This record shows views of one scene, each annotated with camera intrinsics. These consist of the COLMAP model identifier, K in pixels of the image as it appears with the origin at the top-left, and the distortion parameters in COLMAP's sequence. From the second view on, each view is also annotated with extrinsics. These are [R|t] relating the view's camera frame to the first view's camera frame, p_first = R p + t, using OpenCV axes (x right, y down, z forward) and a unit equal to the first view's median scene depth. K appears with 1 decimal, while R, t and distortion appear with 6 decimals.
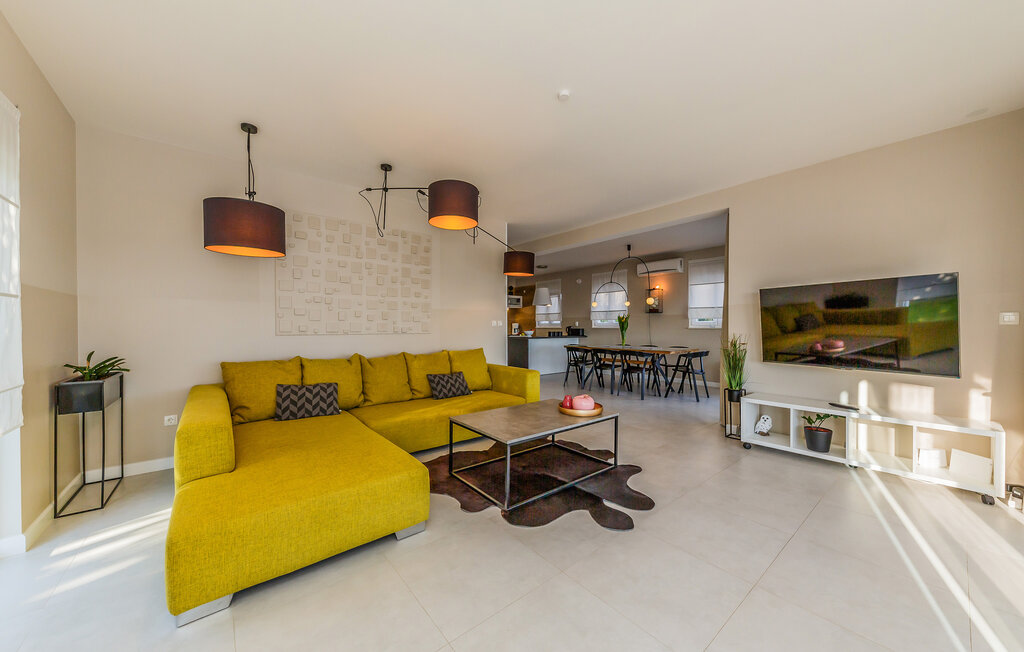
lens RADIAL K [[356.3, 0, 512.0], [0, 356.3, 326.0], [0, 0, 1]] dist [0.000219, 0.000008]
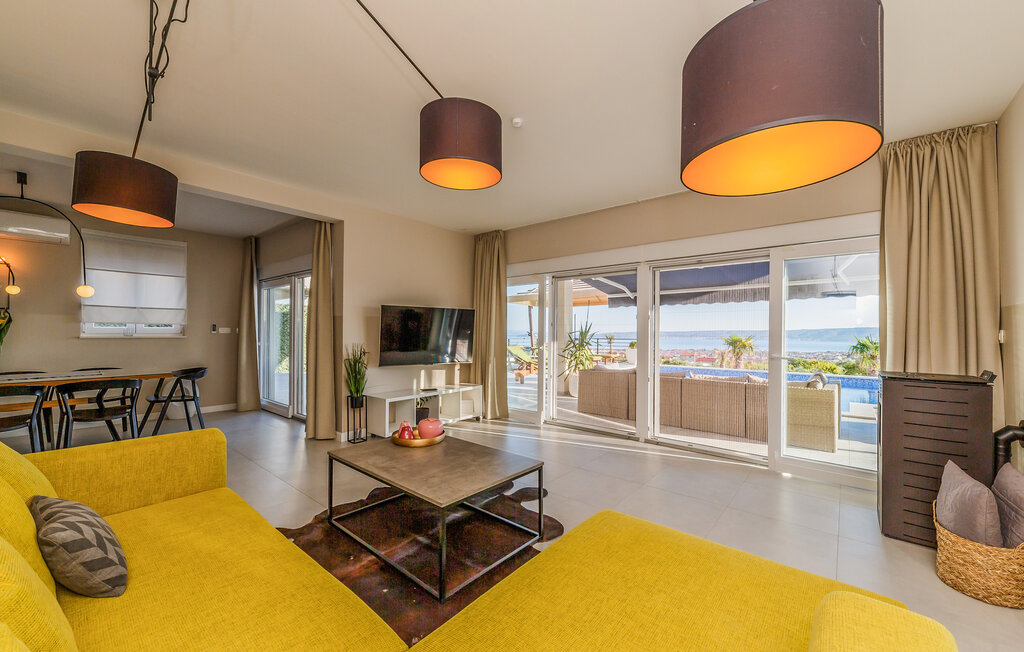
lens RADIAL K [[390.0, 0, 512.0], [0, 390.0, 326.0], [0, 0, 1]] dist [0.000211, 0.000006]
pose [[-0.185206, 0.013509, 0.982607, -0.403375], [-0.001048, 0.999902, -0.013944, -0.006945], [-0.982699, -0.003612, -0.185173, 0.513110]]
